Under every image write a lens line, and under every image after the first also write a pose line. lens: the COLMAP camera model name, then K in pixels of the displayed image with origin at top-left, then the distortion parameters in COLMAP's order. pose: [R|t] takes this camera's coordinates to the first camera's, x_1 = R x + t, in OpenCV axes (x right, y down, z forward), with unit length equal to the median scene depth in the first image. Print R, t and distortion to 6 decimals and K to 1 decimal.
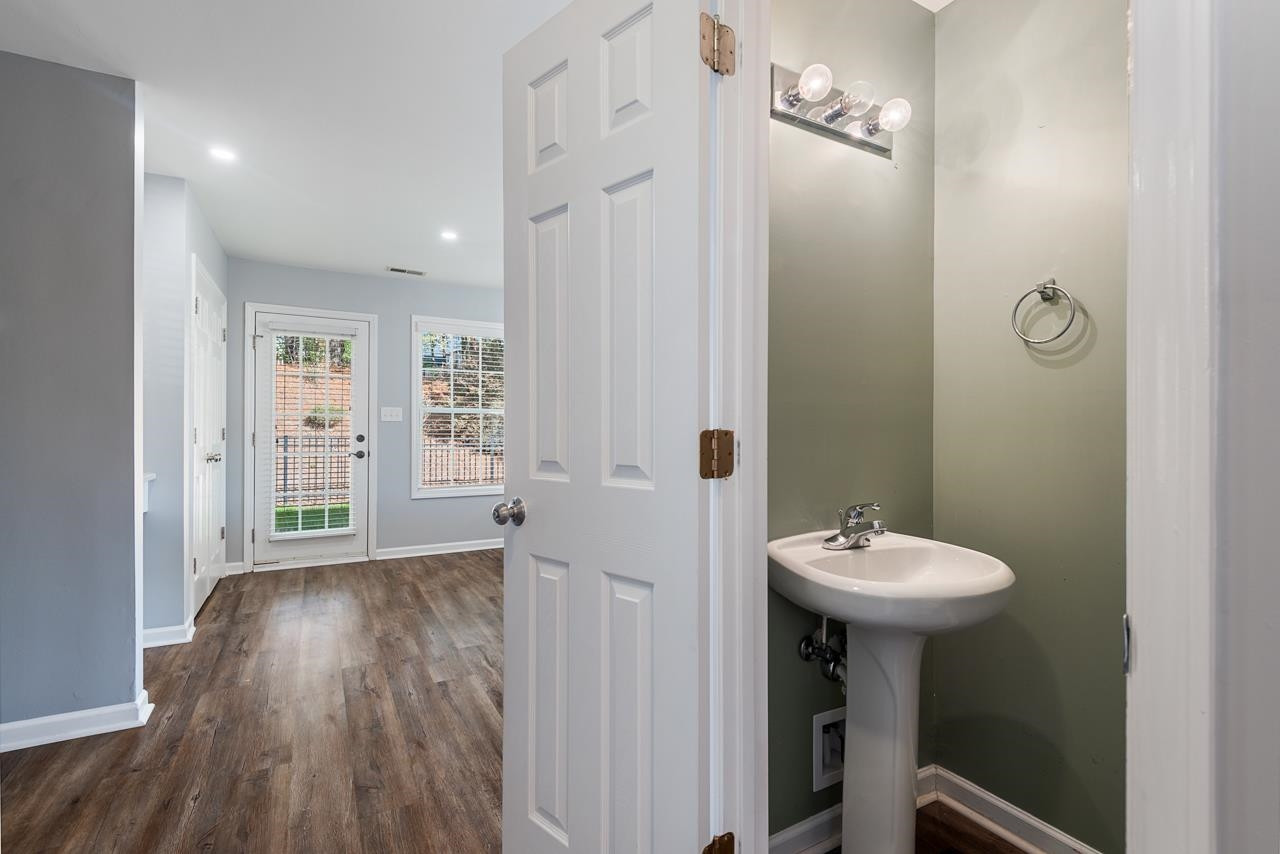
lens RADIAL K [[581.8, 0, 652.3], [0, 581.8, 424.7], [0, 0, 1]] dist [0.014904, -0.008089]
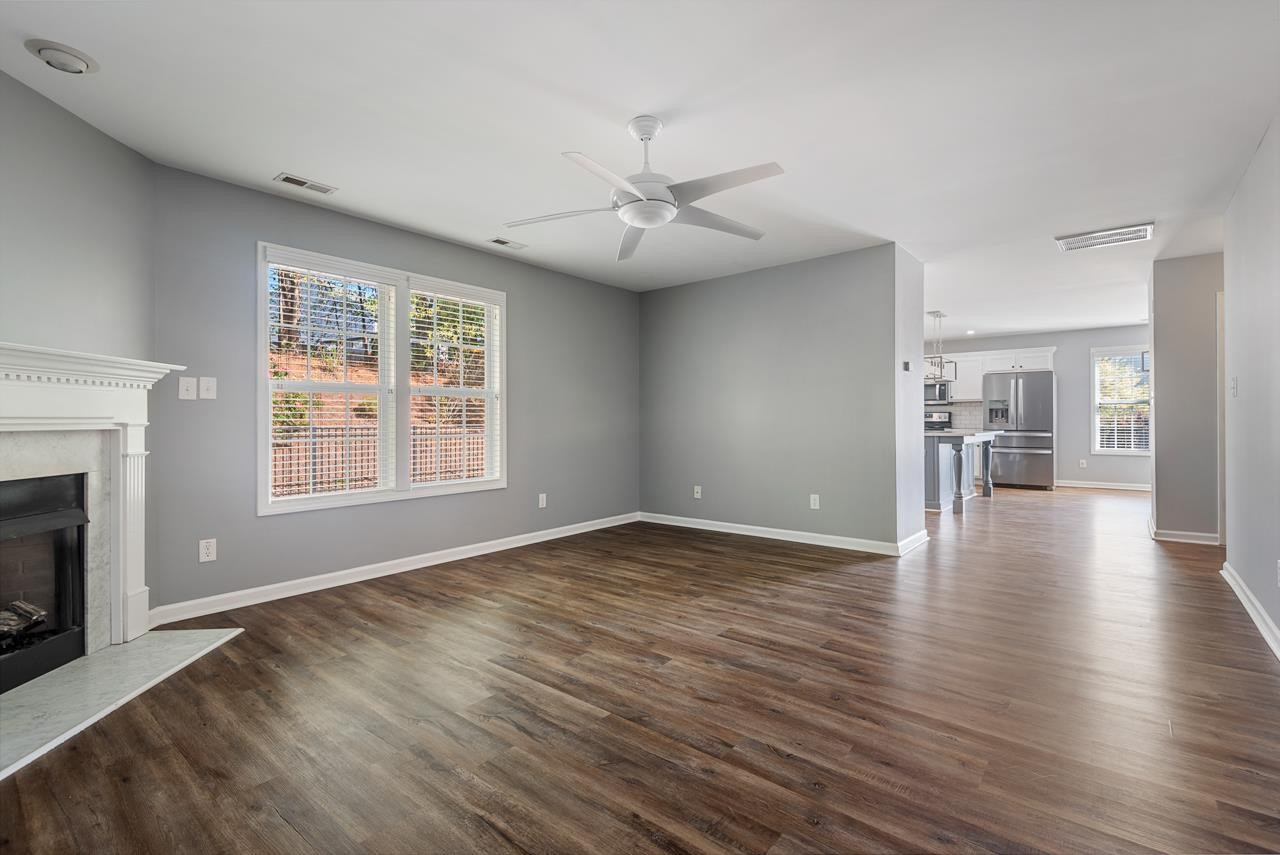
lens RADIAL K [[581.8, 0, 637.6], [0, 581.8, 419.8], [0, 0, 1]] dist [0.014904, -0.008089]
pose [[0.940988, -0.005684, 0.338393, -1.514685], [0.003489, 0.999969, 0.007097, 0.009515], [-0.338423, -0.005497, 0.940978, -0.456492]]
